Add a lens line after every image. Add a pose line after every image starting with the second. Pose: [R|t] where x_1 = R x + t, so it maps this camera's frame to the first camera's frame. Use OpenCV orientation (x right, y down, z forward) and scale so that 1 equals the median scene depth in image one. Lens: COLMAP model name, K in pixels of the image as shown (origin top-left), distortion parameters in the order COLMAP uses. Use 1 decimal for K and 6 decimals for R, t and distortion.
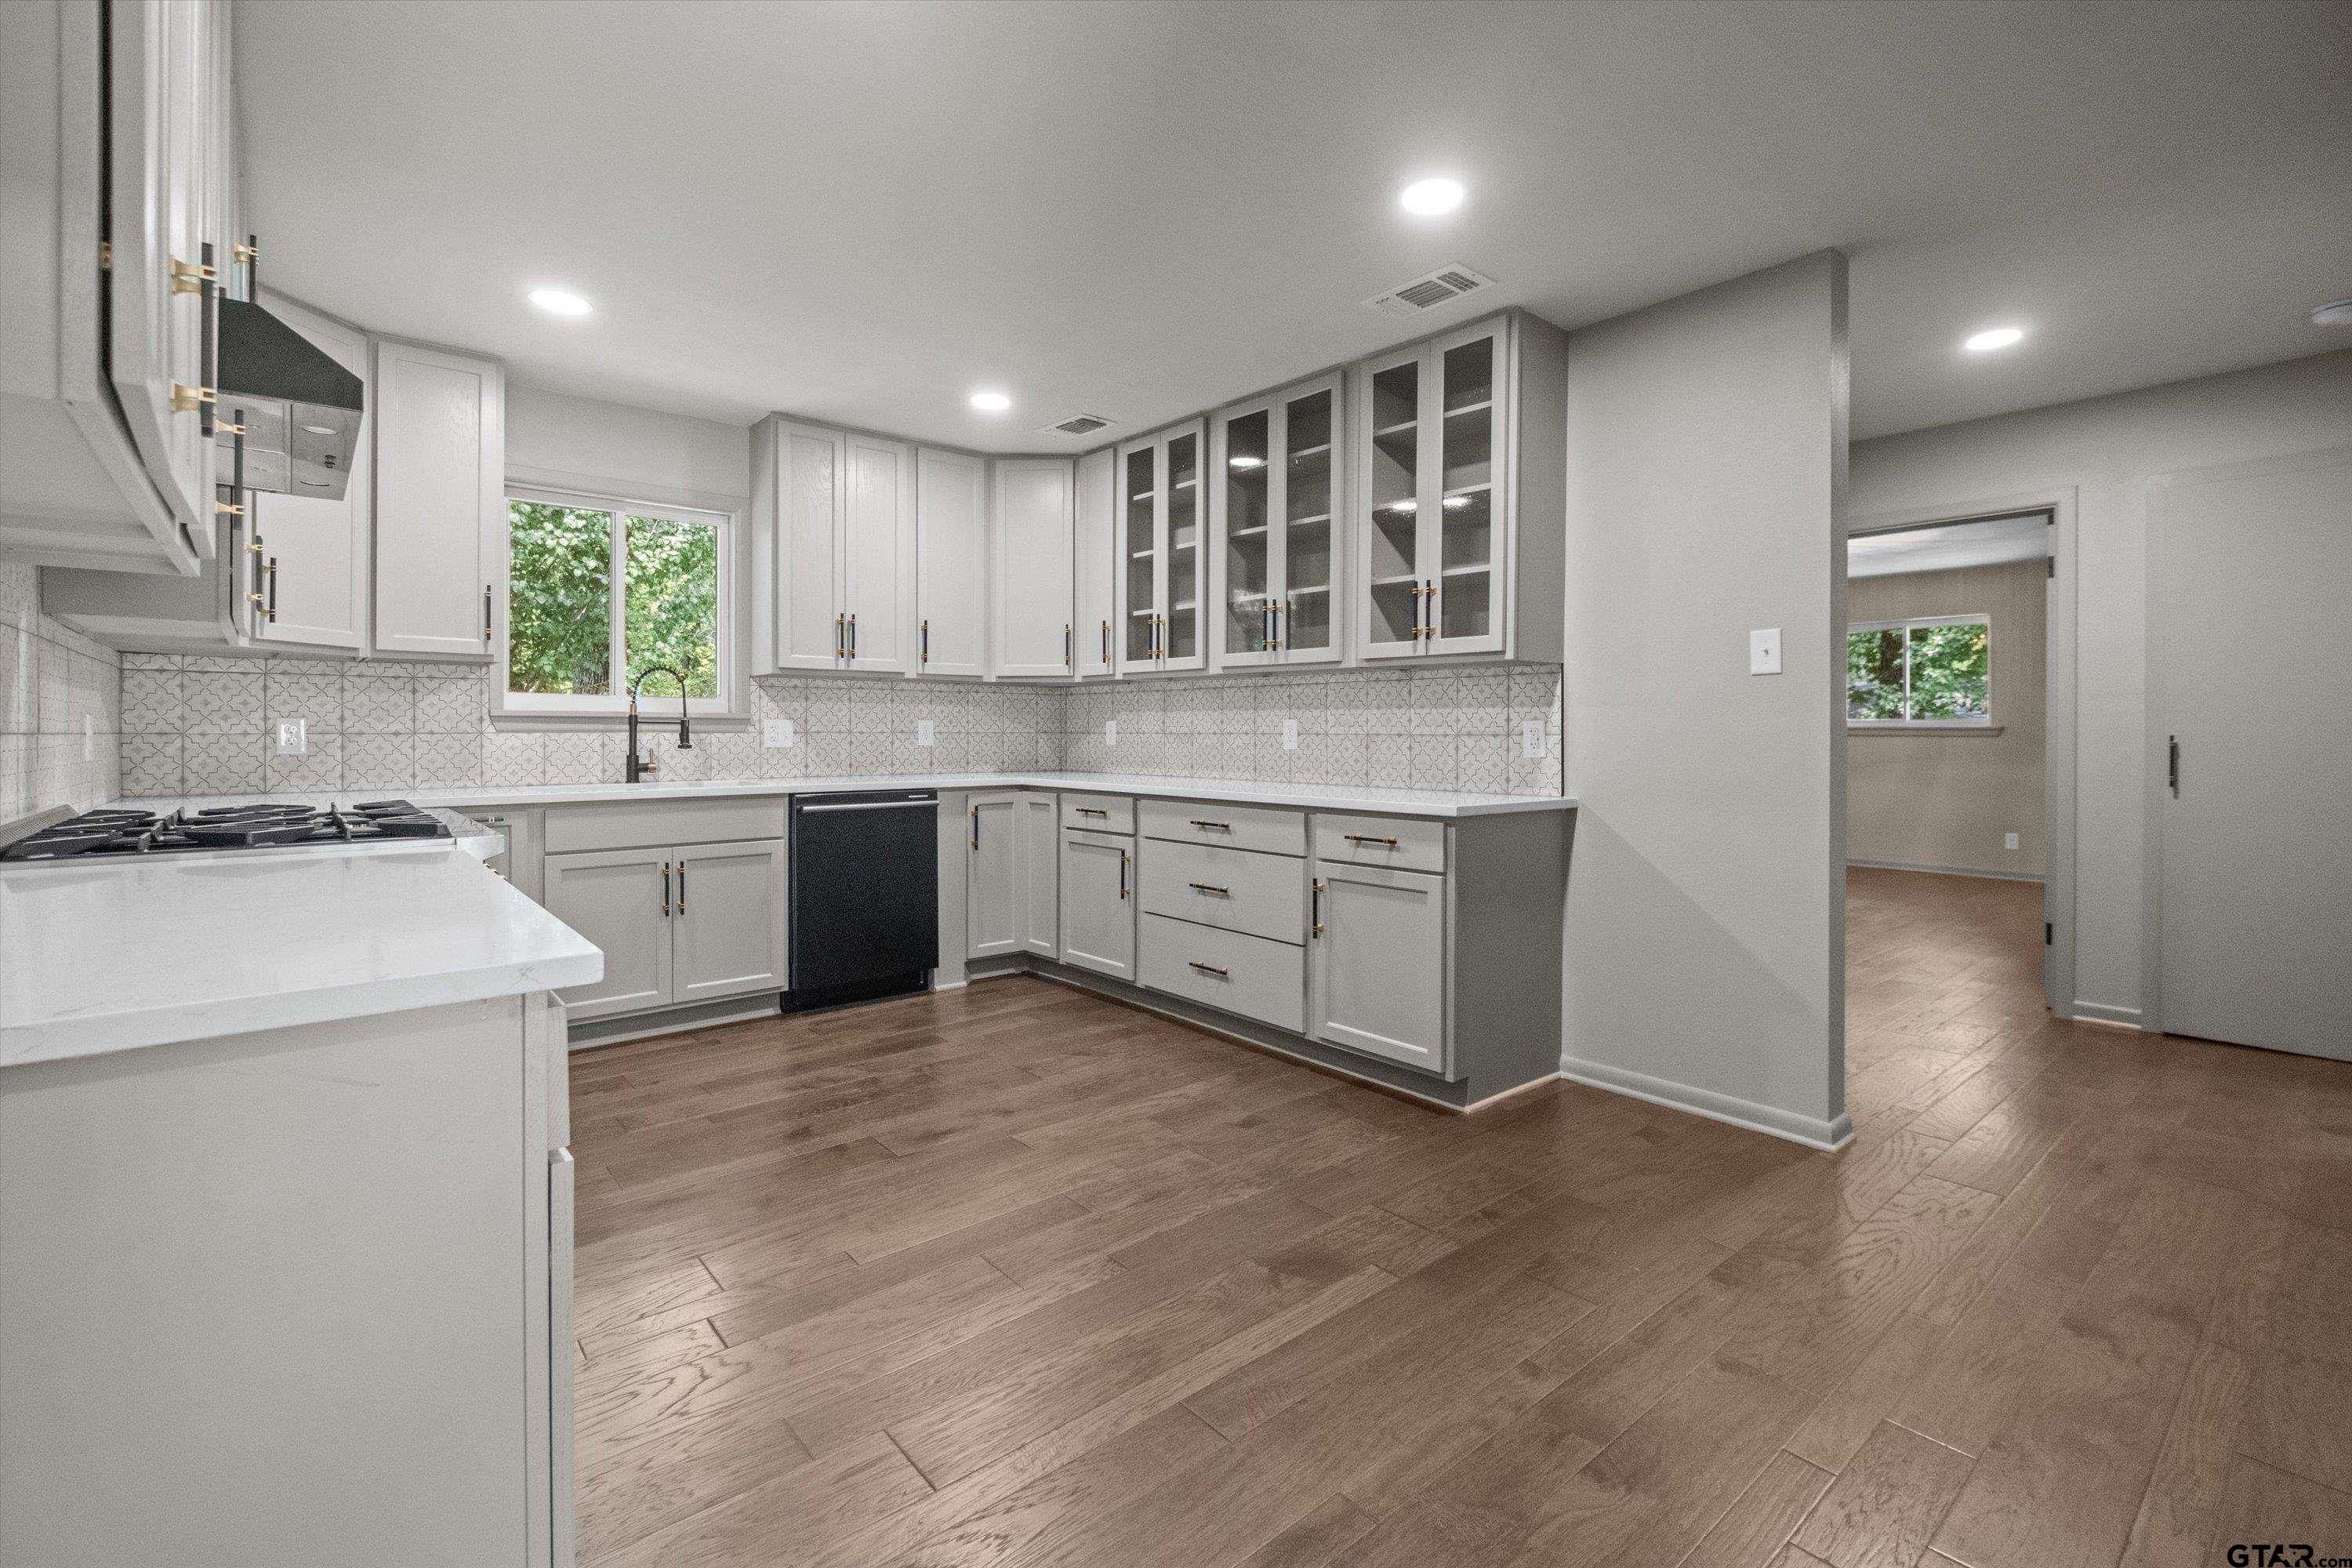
lens RADIAL K [[1033.3, 0, 1184.5], [0, 1033.3, 749.4], [0, 0, 1]] dist [0.002576, -0.007957]
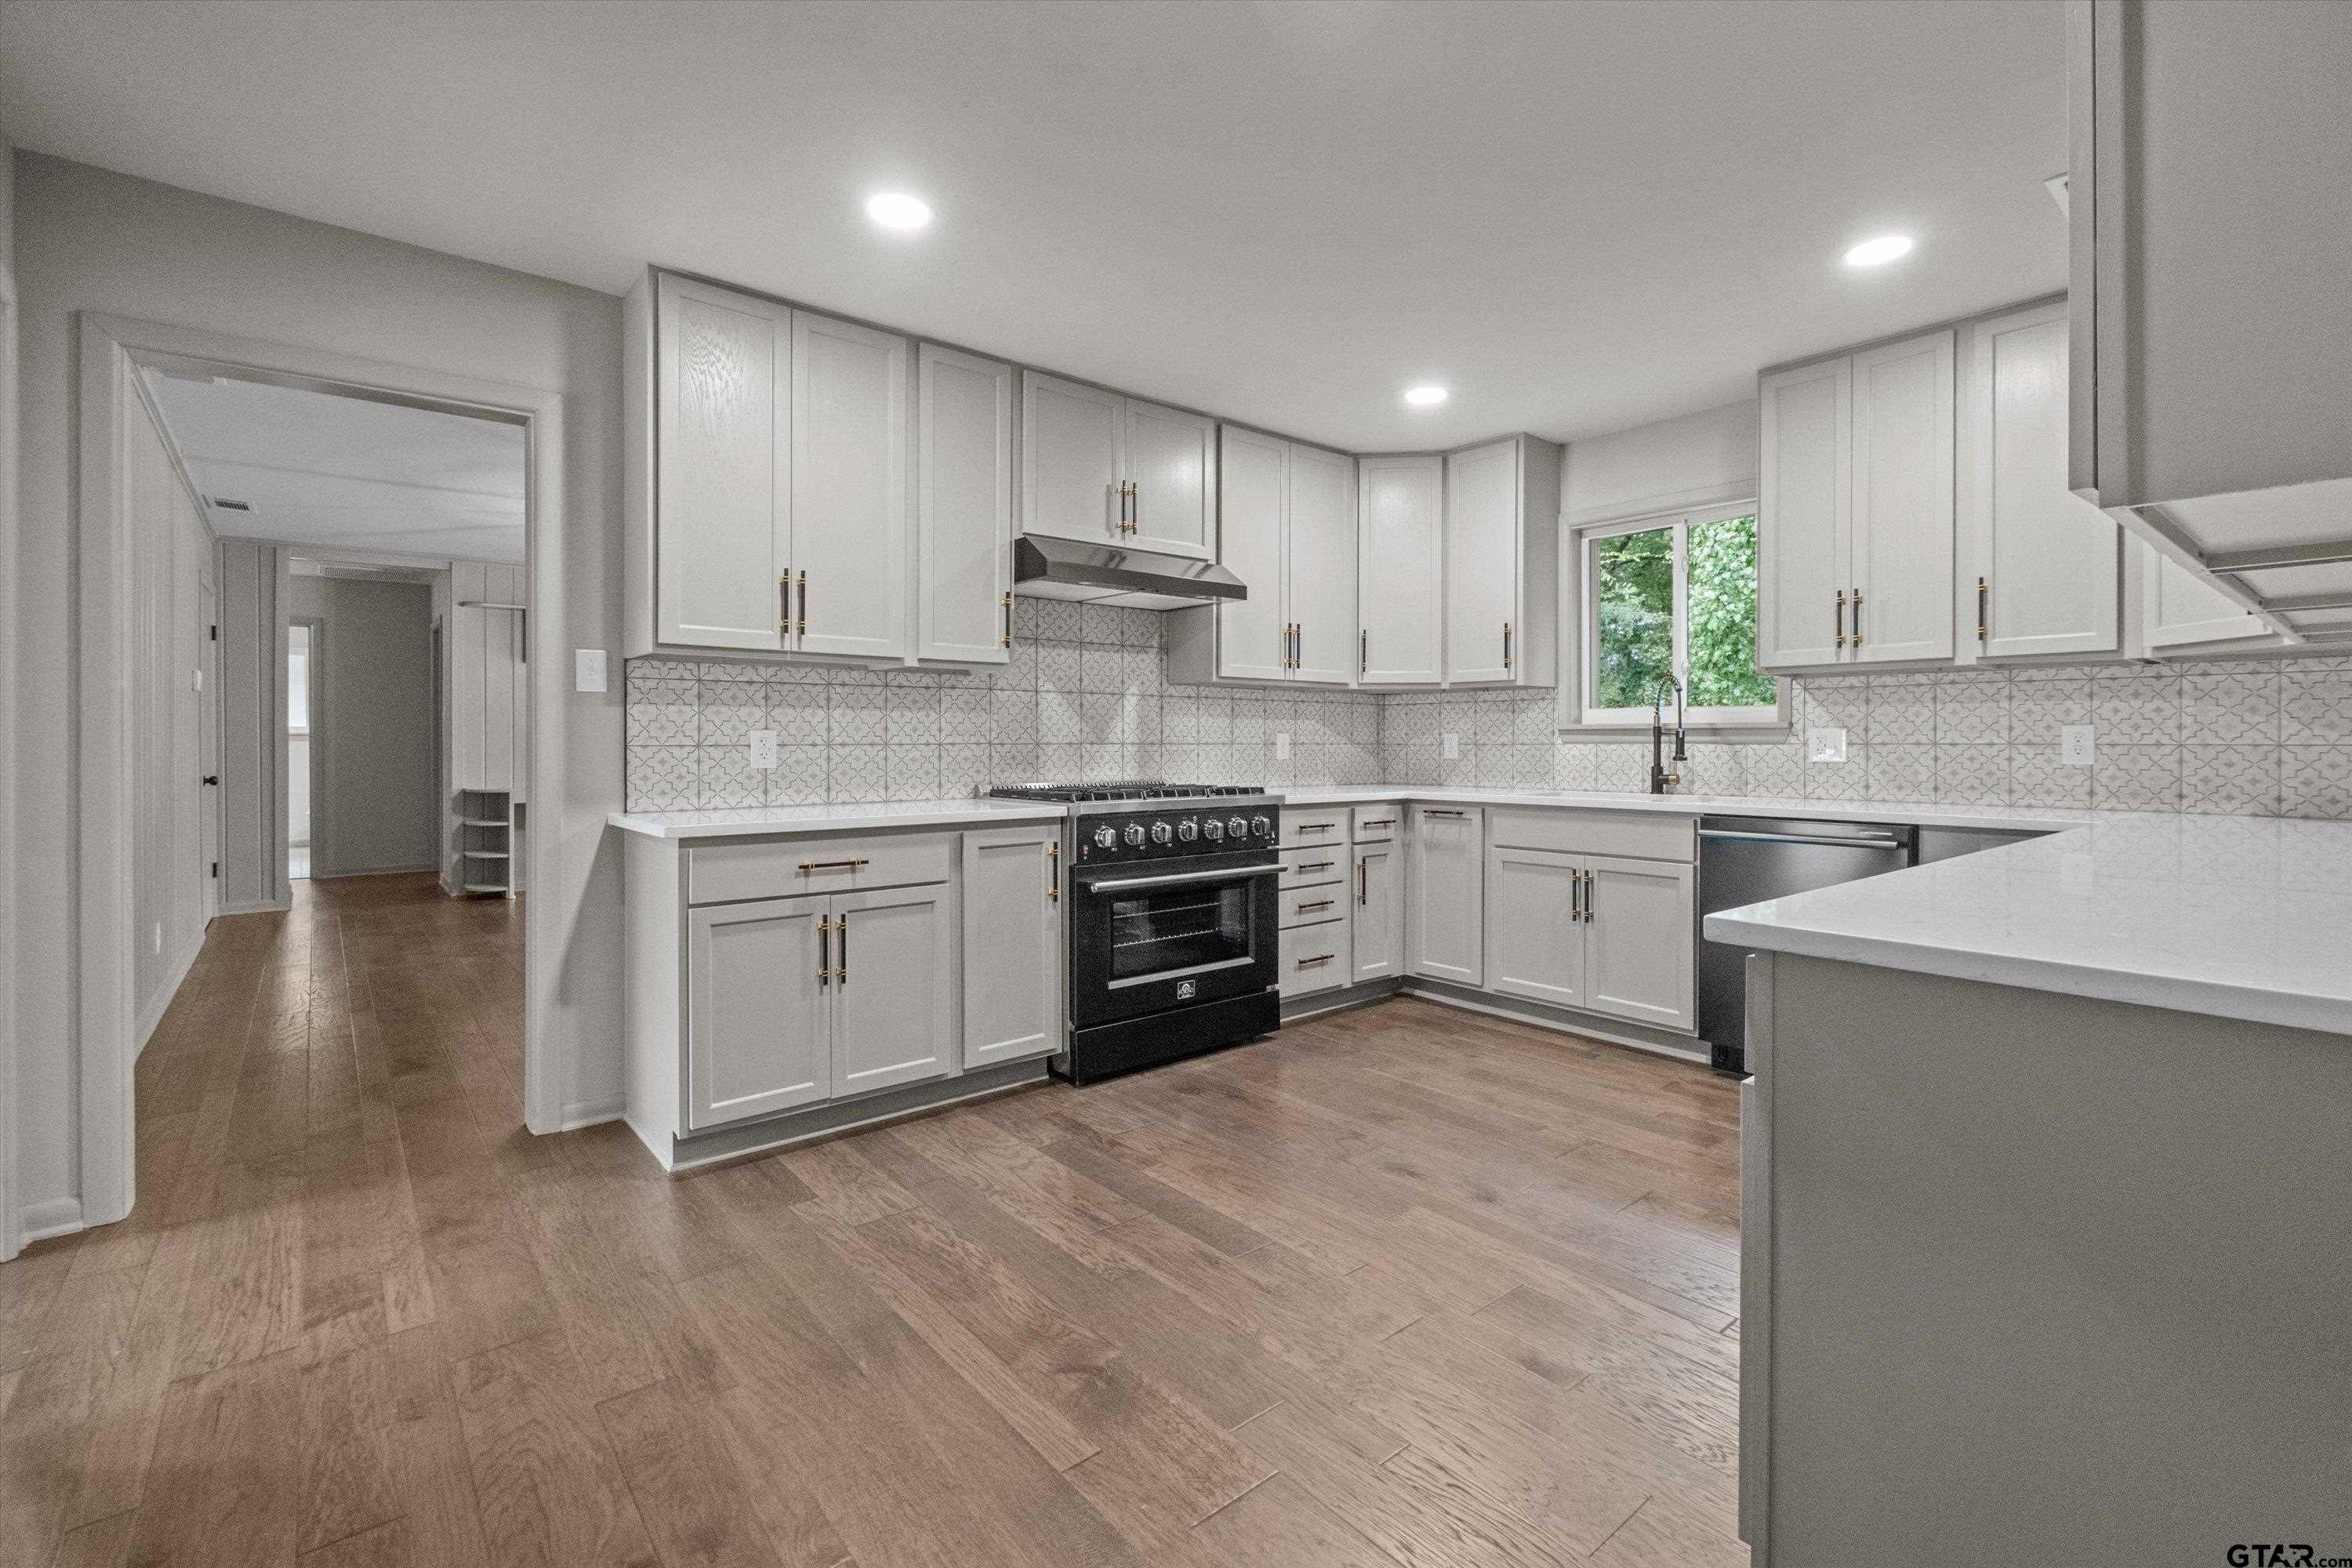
lens RADIAL K [[1033.3, 0, 1184.5], [0, 1033.3, 749.4], [0, 0, 1]] dist [0.002576, -0.007957]
pose [[-0.007567, 0.005730, -0.999955, 0.587492], [-0.017996, 0.999821, 0.005865, -0.010443], [0.999809, 0.018039, -0.007463, 0.669063]]
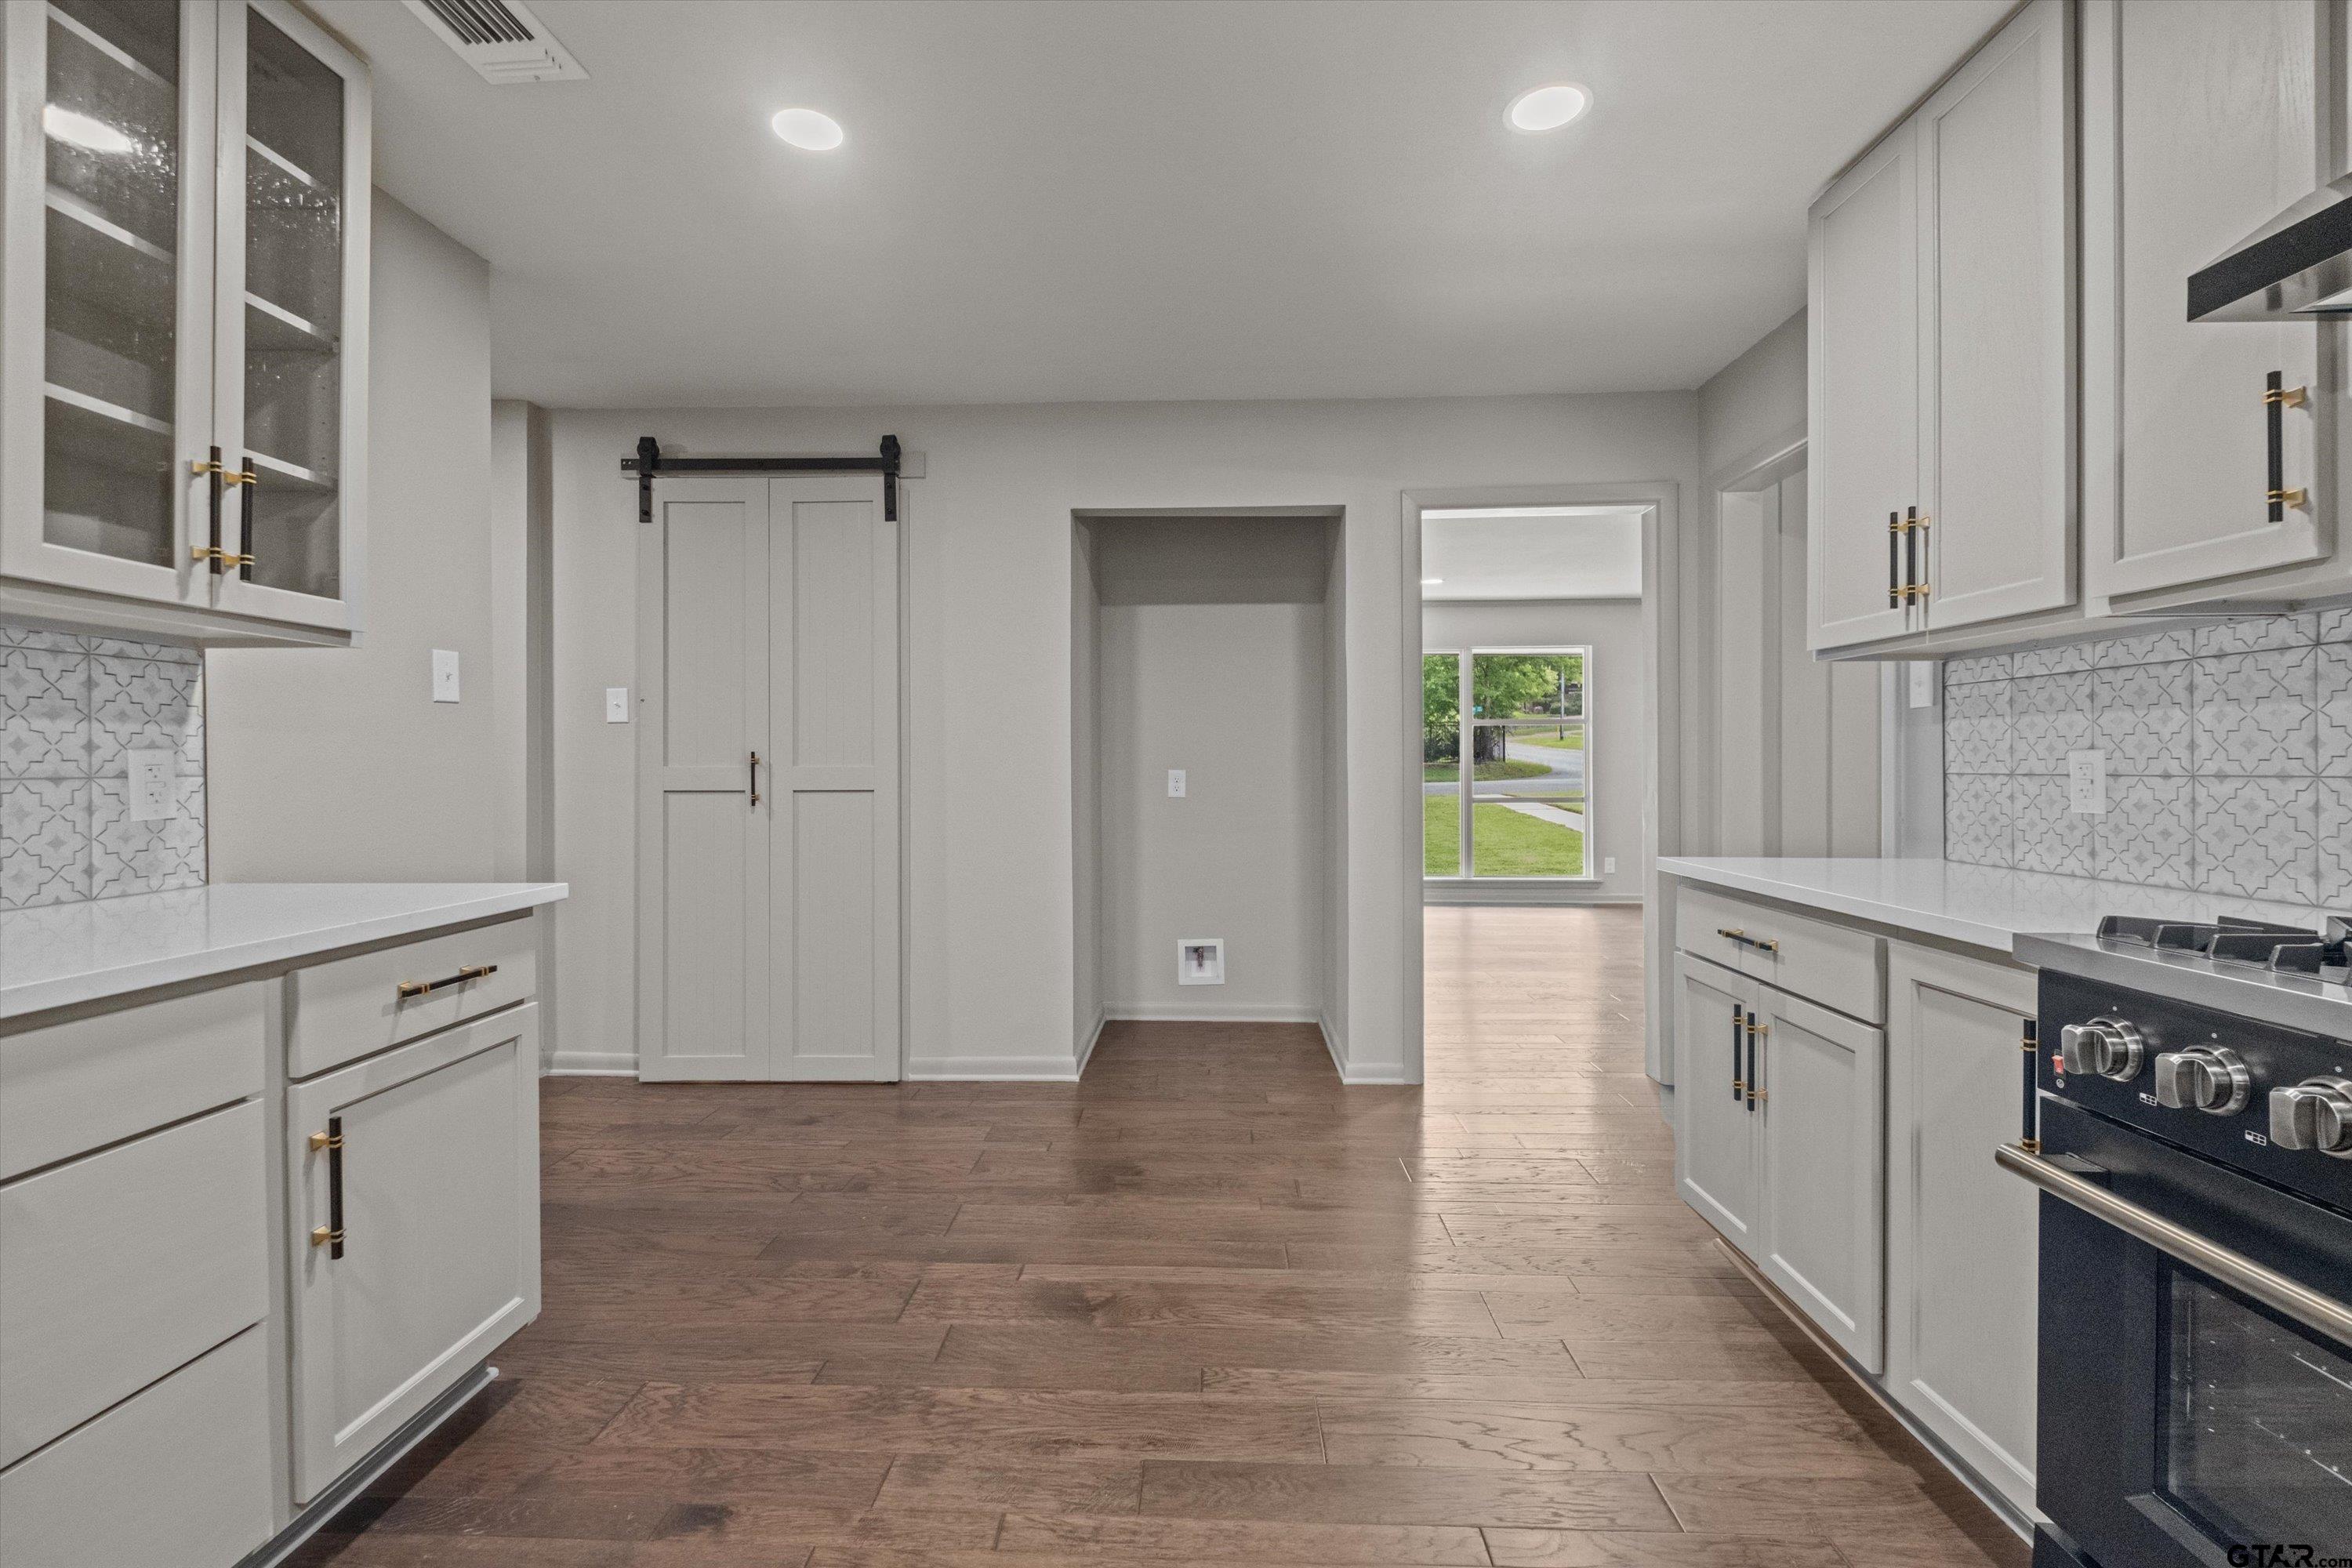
lens RADIAL K [[1033.3, 0, 1184.5], [0, 1033.3, 749.4], [0, 0, 1]] dist [0.002576, -0.007957]
pose [[-0.743293, 0.007664, 0.668922, -0.406924], [0.011293, 0.999936, 0.001093, -0.022730], [-0.668871, 0.008367, -0.743332, 1.048909]]
